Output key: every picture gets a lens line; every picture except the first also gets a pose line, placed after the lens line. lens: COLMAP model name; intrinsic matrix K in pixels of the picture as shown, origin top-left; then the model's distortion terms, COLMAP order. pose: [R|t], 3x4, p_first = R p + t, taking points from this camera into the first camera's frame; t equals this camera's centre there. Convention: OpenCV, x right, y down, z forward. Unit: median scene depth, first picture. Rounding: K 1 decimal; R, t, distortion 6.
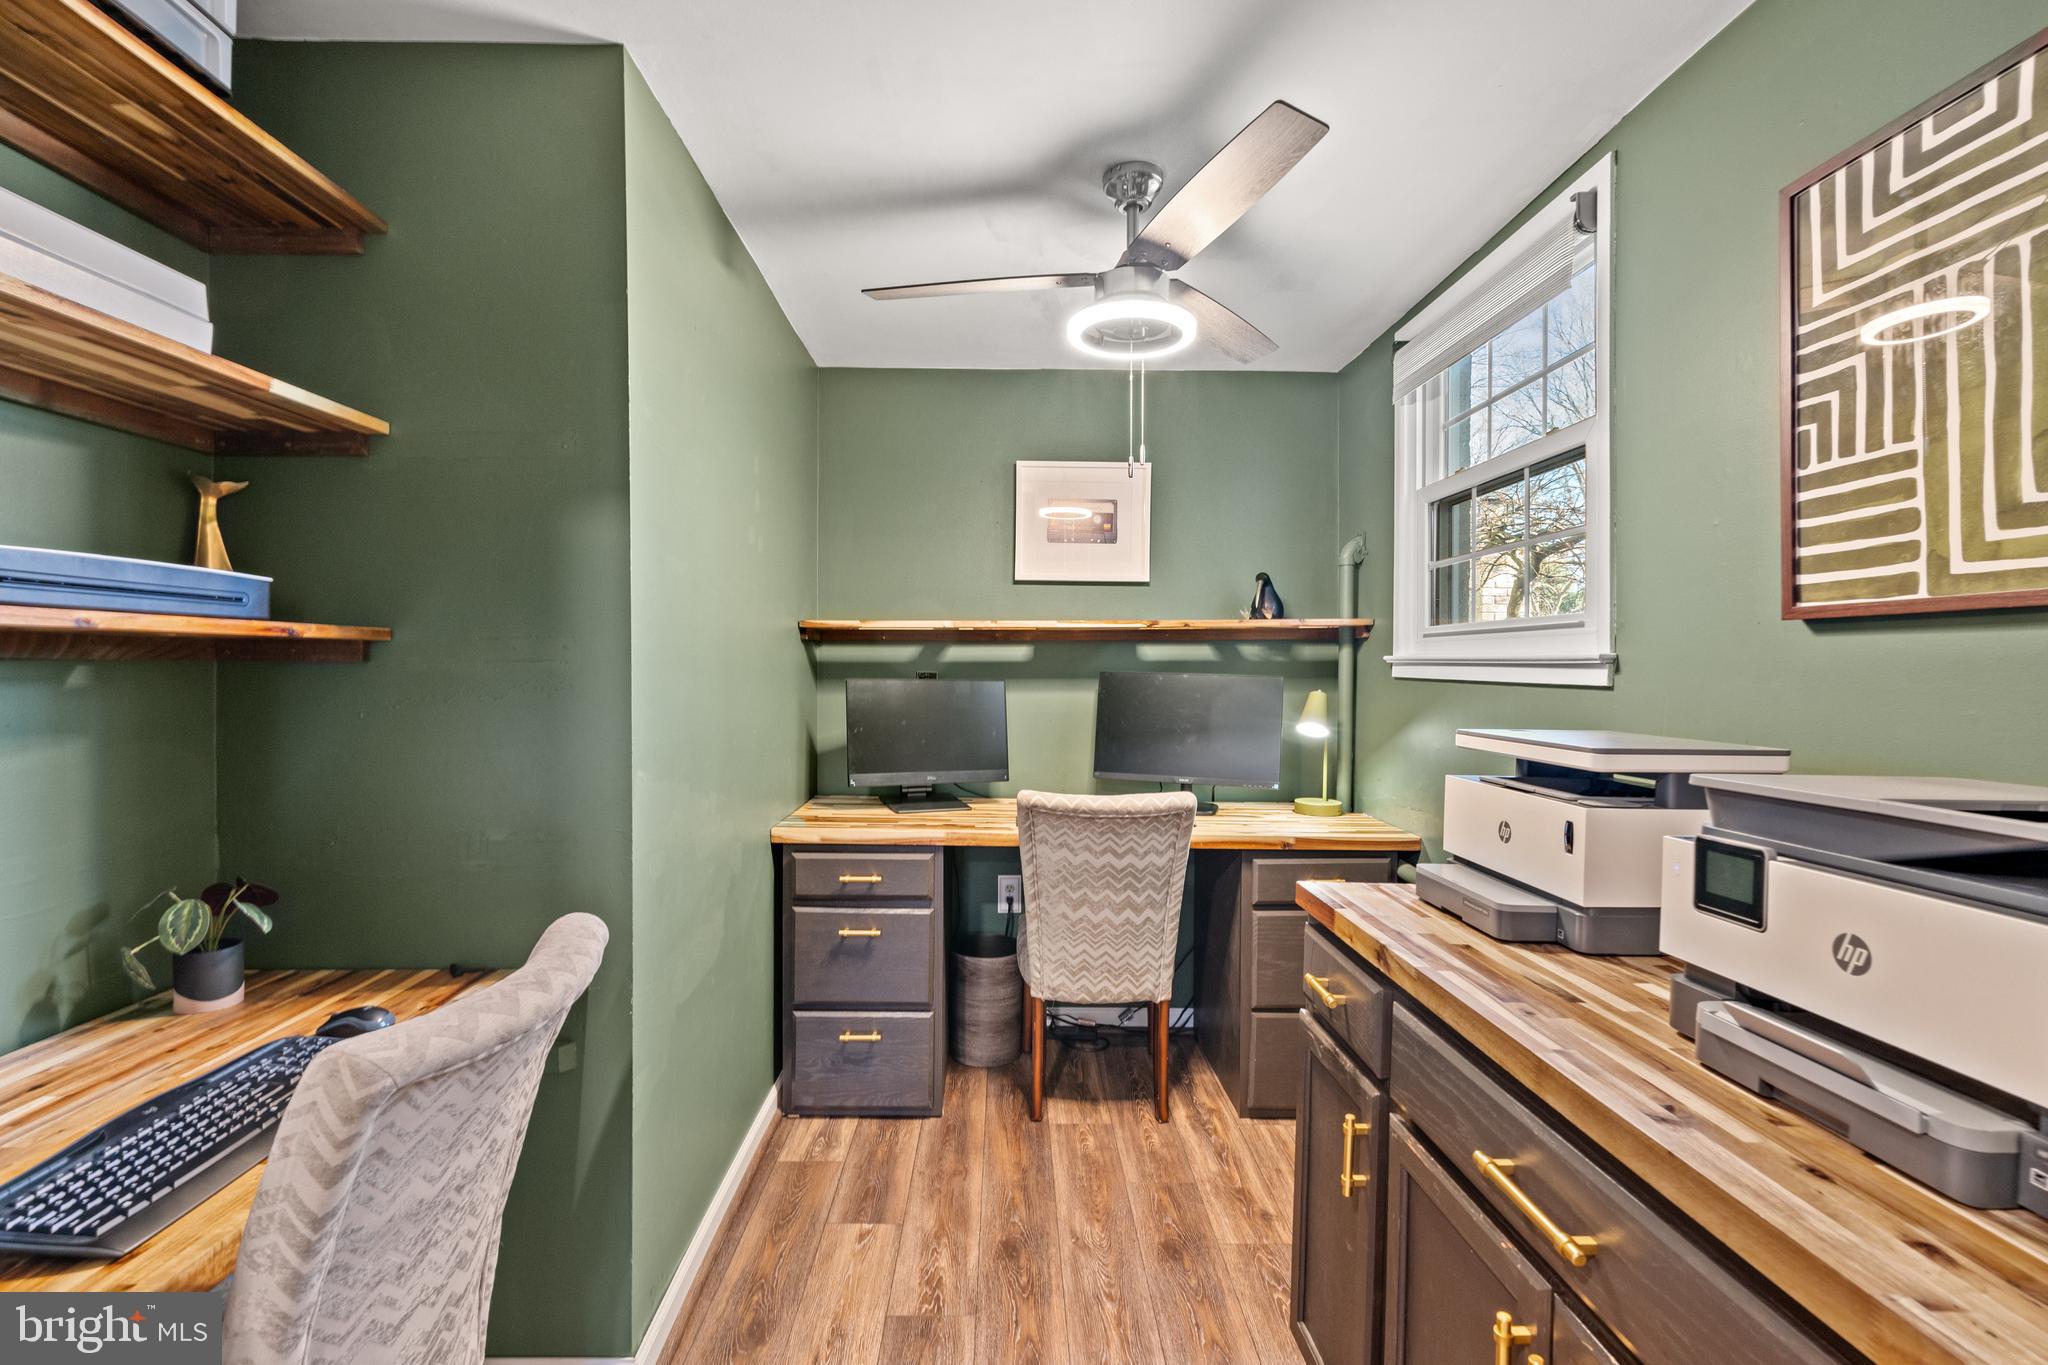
lens RADIAL K [[907.9, 0, 1013.0], [0, 907.9, 686.5], [0, 0, 1]] dist [-0.010065, -0.000359]
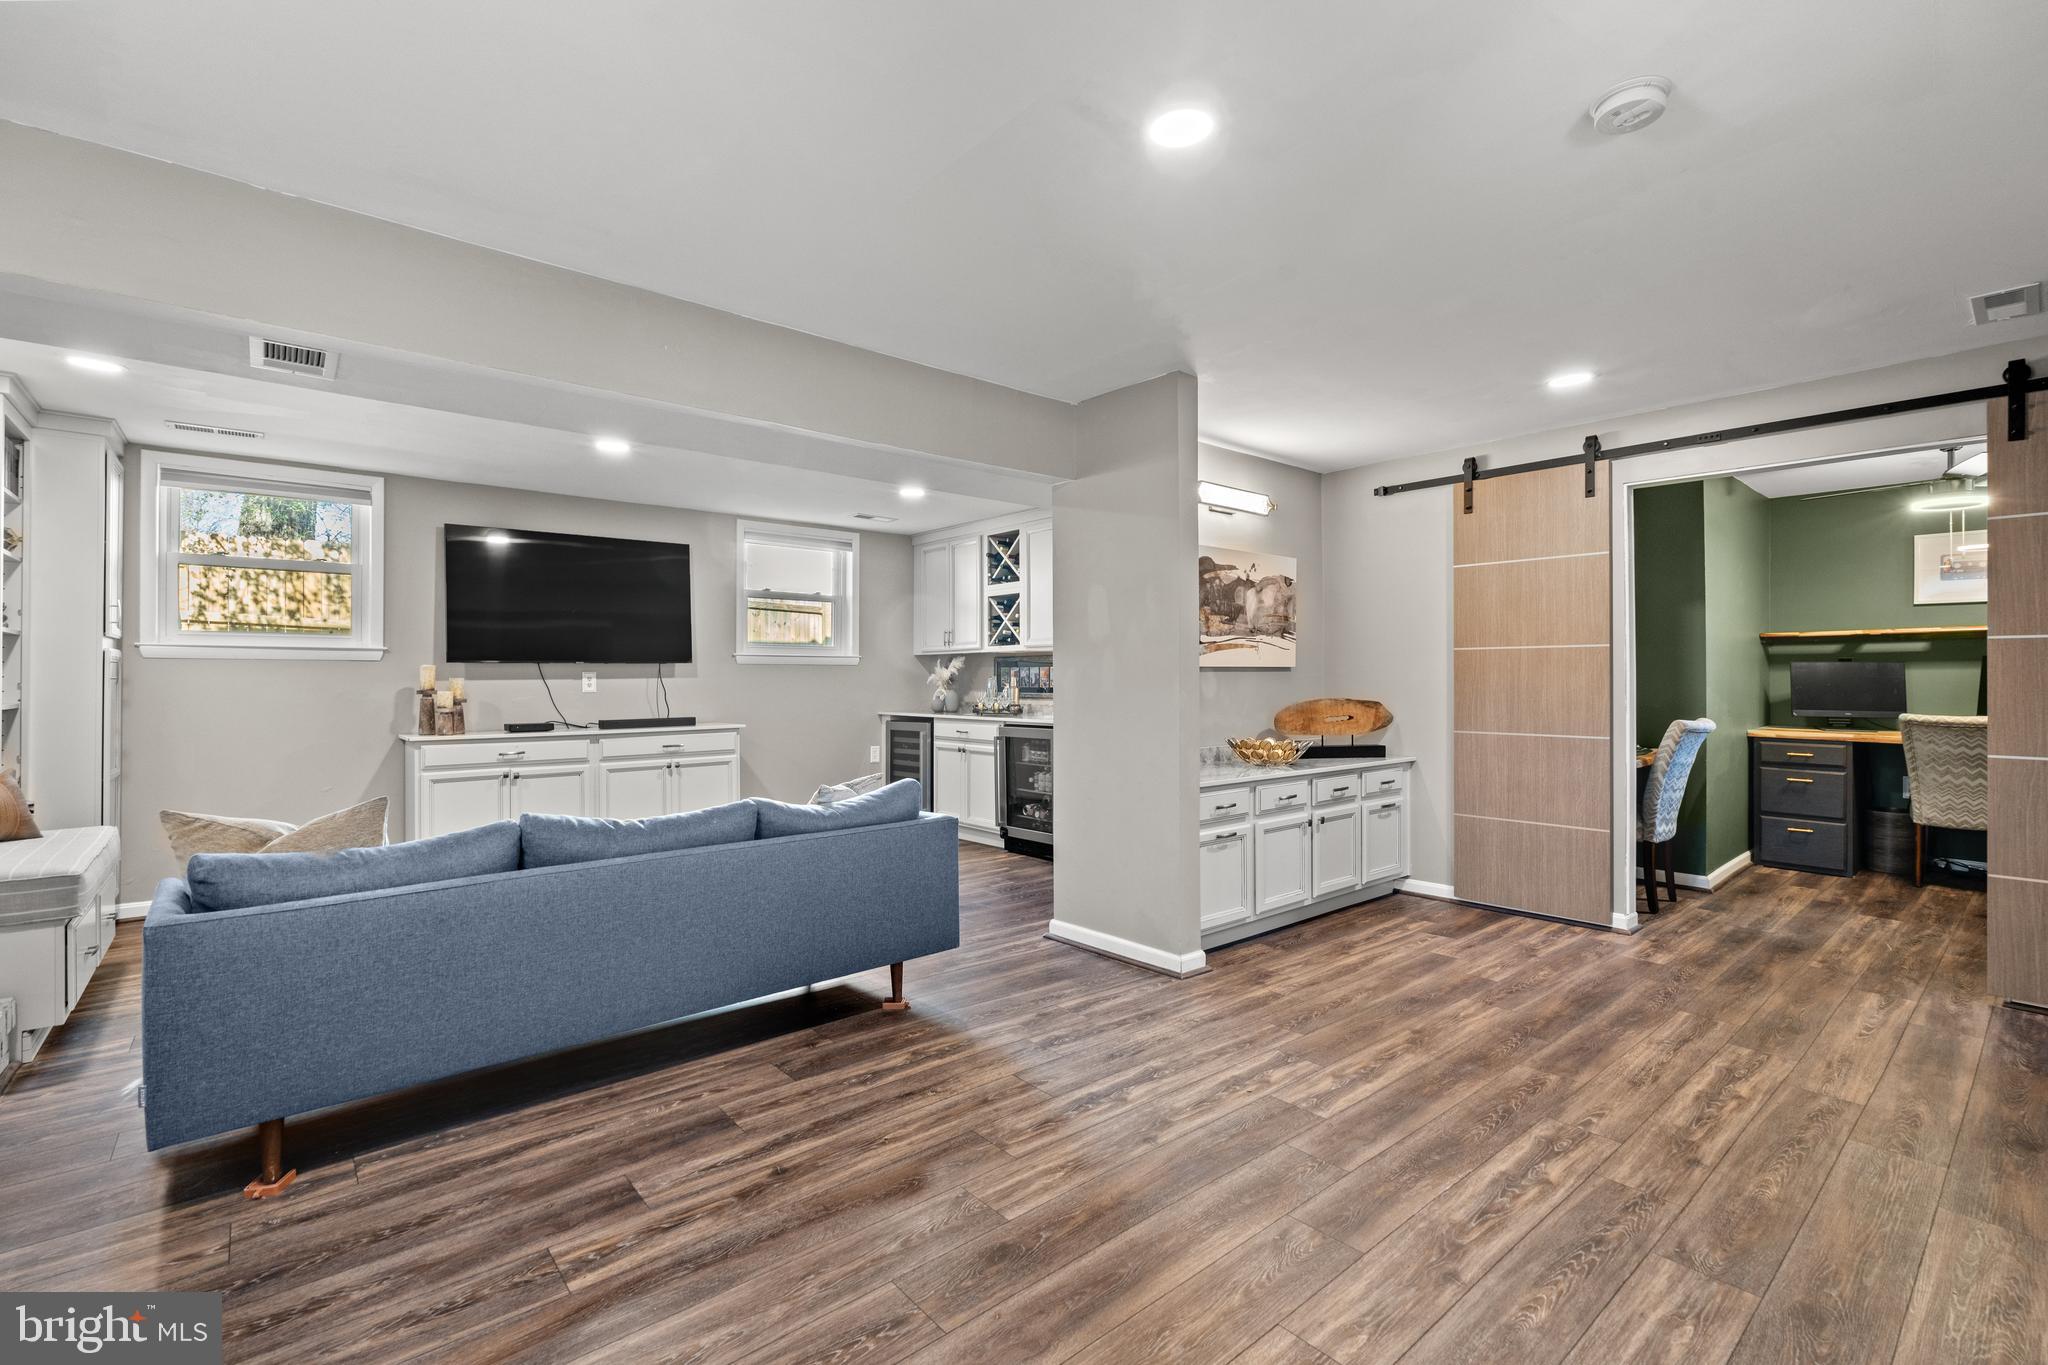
lens RADIAL K [[907.9, 0, 1013.0], [0, 907.9, 686.5], [0, 0, 1]] dist [-0.010065, -0.000359]
pose [[0.635350, -0.002051, -0.772222, 0.276630], [-0.005727, 0.999956, -0.007368, 0.074053], [0.772203, 0.009104, 0.635310, -1.685226]]
